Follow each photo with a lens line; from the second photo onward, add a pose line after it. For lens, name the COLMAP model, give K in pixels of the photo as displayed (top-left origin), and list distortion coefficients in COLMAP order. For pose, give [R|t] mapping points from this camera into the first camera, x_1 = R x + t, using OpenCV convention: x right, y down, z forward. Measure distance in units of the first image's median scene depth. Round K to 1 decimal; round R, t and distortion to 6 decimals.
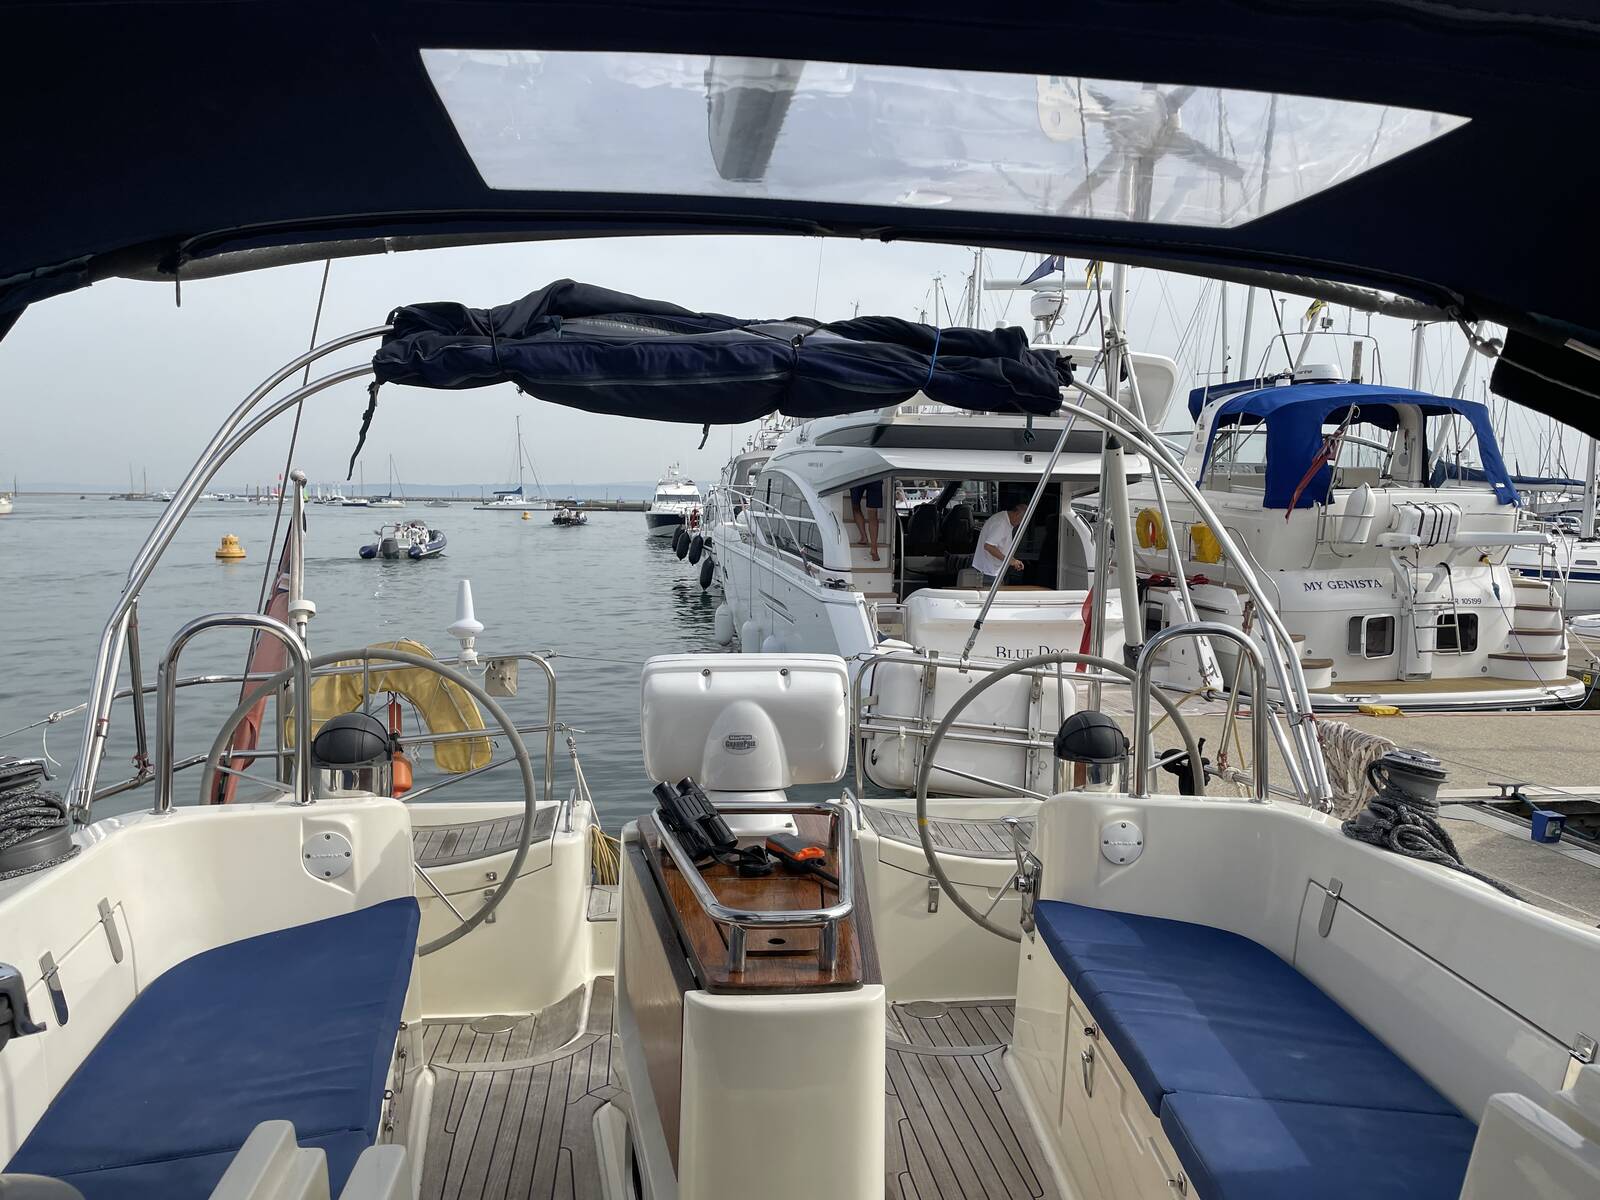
lens RADIAL K [[1220.8, 0, 800.0], [0, 1220.8, 600.0], [0, 0, 1]] dist [0.071141, -0.103480]
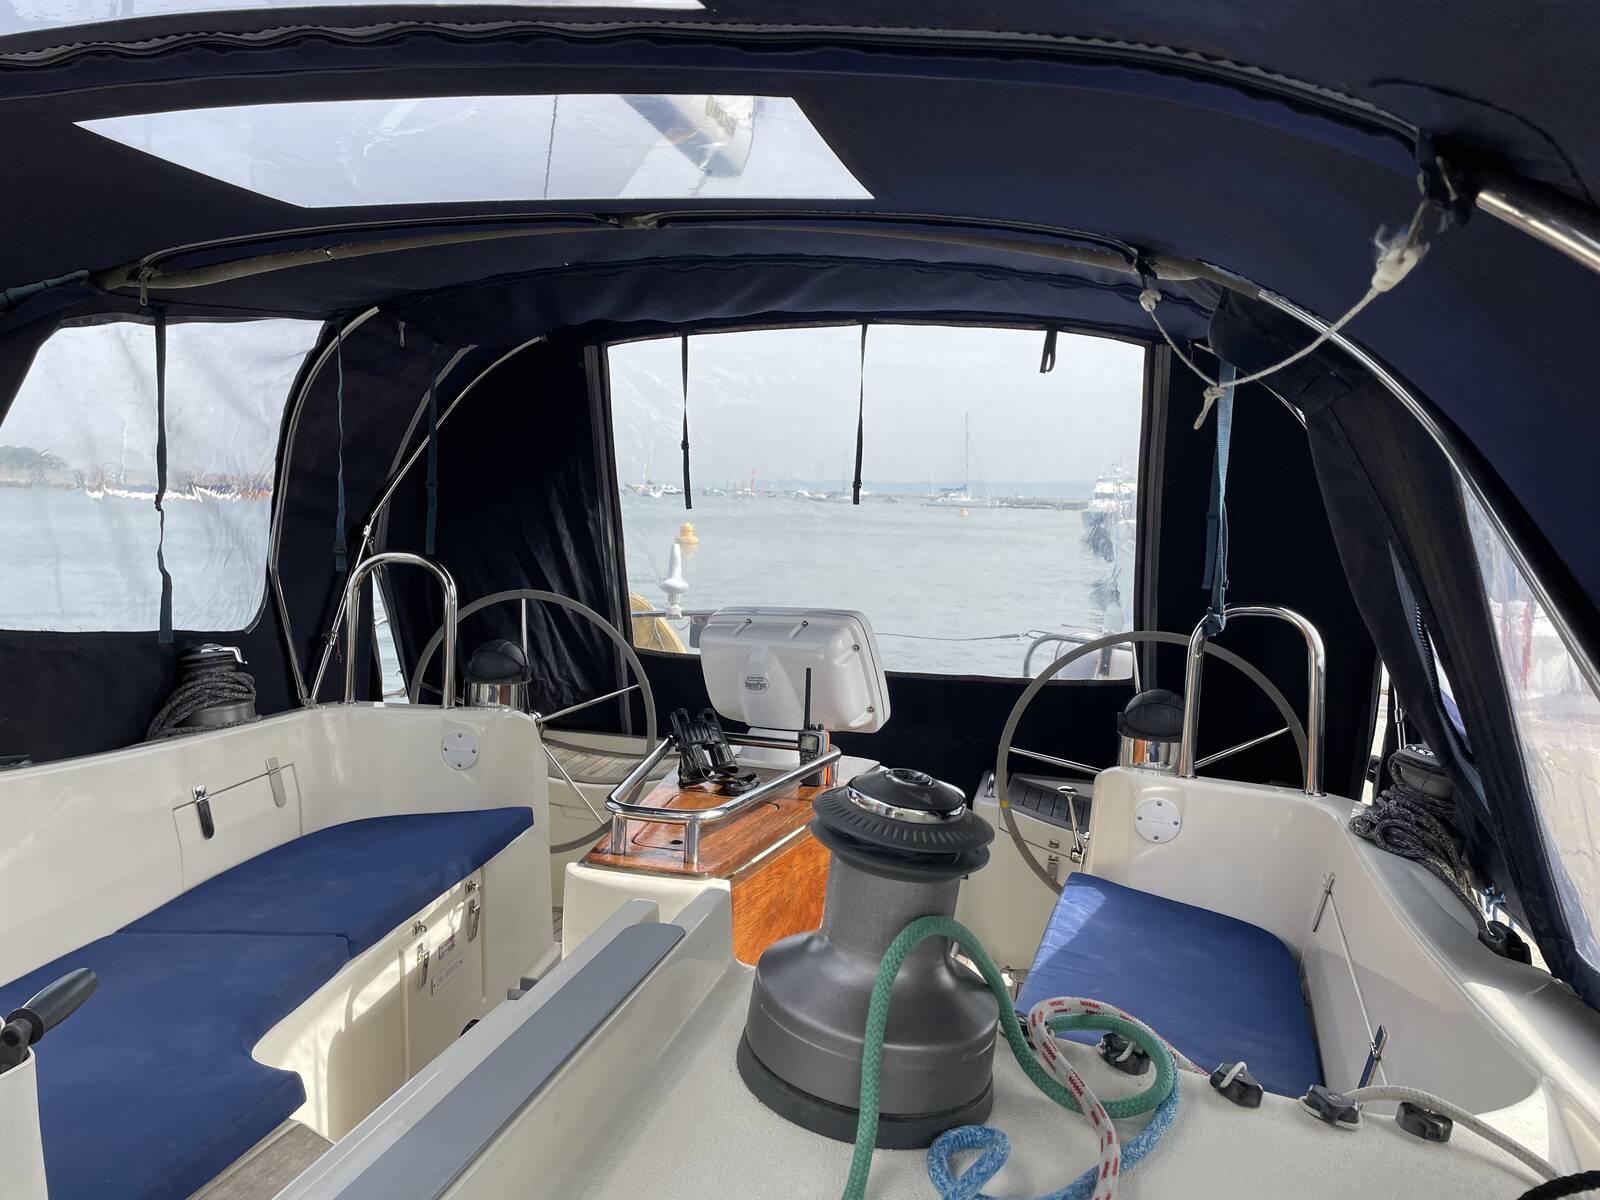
lens RADIAL K [[1220.8, 0, 800.0], [0, 1220.8, 600.0], [0, 0, 1]] dist [0.071141, -0.103480]
pose [[0.931461, 0.048967, -0.360532, 0.248357], [-0.048762, 0.998764, 0.009671, 0.018029], [0.360560, 0.008572, 0.932697, -0.019582]]
